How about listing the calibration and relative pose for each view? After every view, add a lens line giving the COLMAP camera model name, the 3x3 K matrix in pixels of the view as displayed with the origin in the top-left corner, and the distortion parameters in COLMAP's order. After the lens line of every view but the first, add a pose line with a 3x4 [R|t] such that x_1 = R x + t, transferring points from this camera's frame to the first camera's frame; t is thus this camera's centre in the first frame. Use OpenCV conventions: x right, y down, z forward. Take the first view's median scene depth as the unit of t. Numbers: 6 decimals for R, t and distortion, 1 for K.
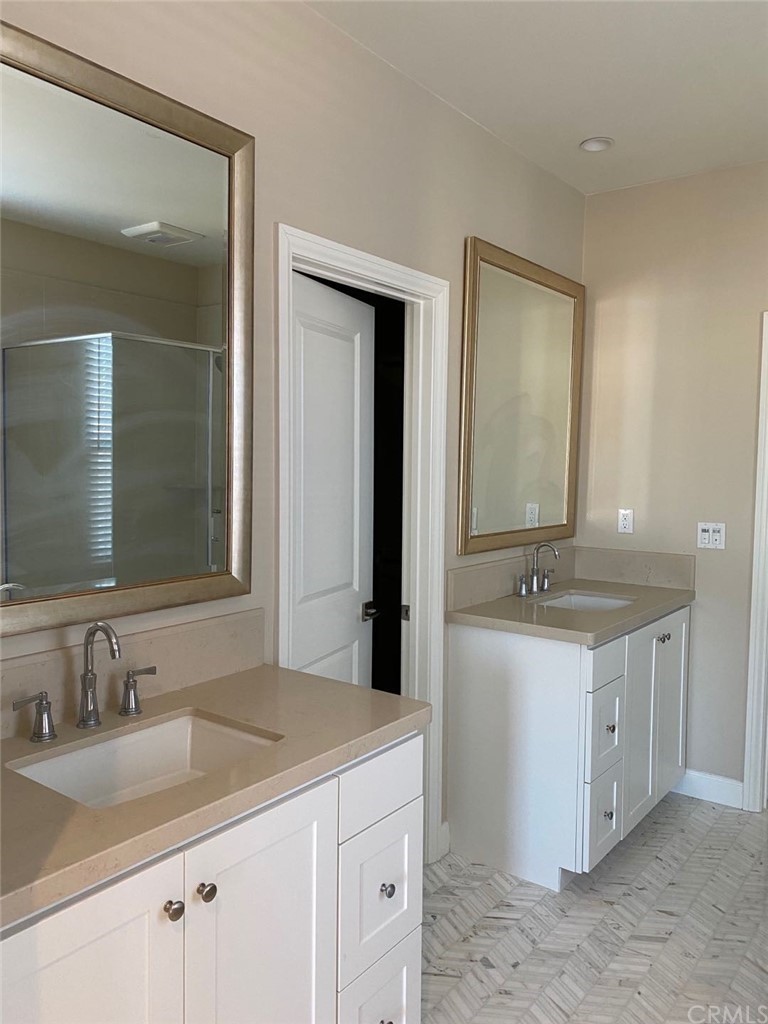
lens RADIAL K [[780.1, 0, 382.2], [0, 780.1, 514.0], [0, 0, 1]] dist [0.045558, -0.053757]
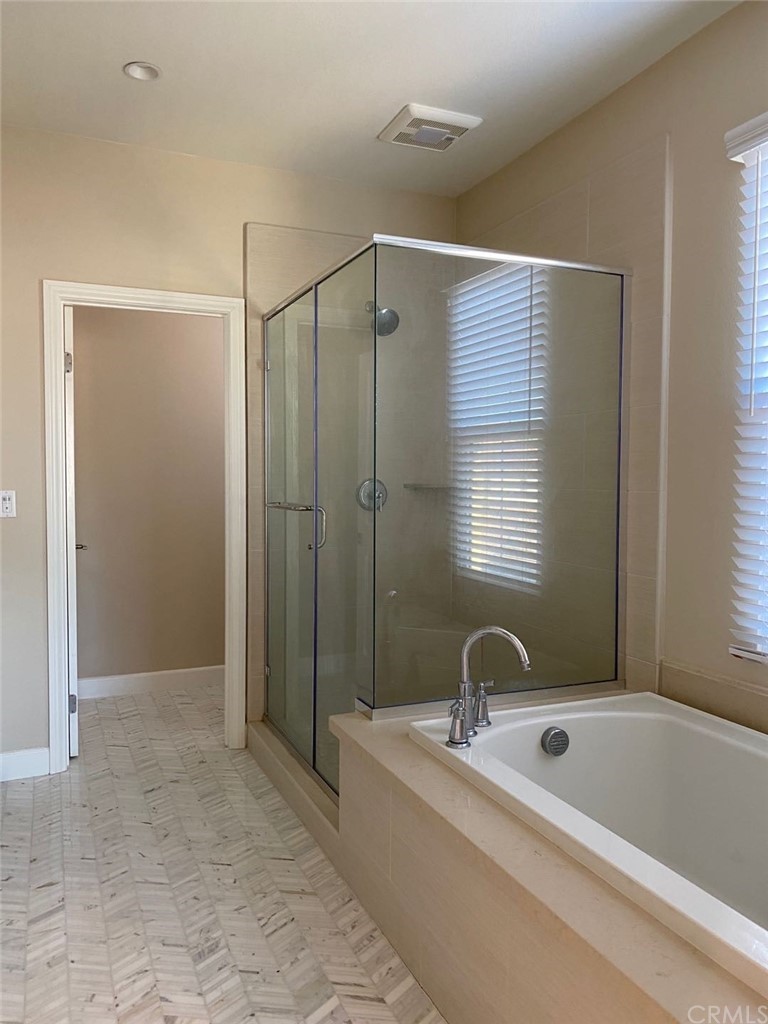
lens RADIAL K [[780.1, 0, 383.4], [0, 780.1, 508.8], [0, 0, 1]] dist [0.045558, -0.053757]
pose [[0.481155, -0.045400, 0.875459, -0.272210], [0.065541, 0.997726, 0.015719, 0.066378], [-0.874182, 0.049815, 0.483037, 0.168914]]
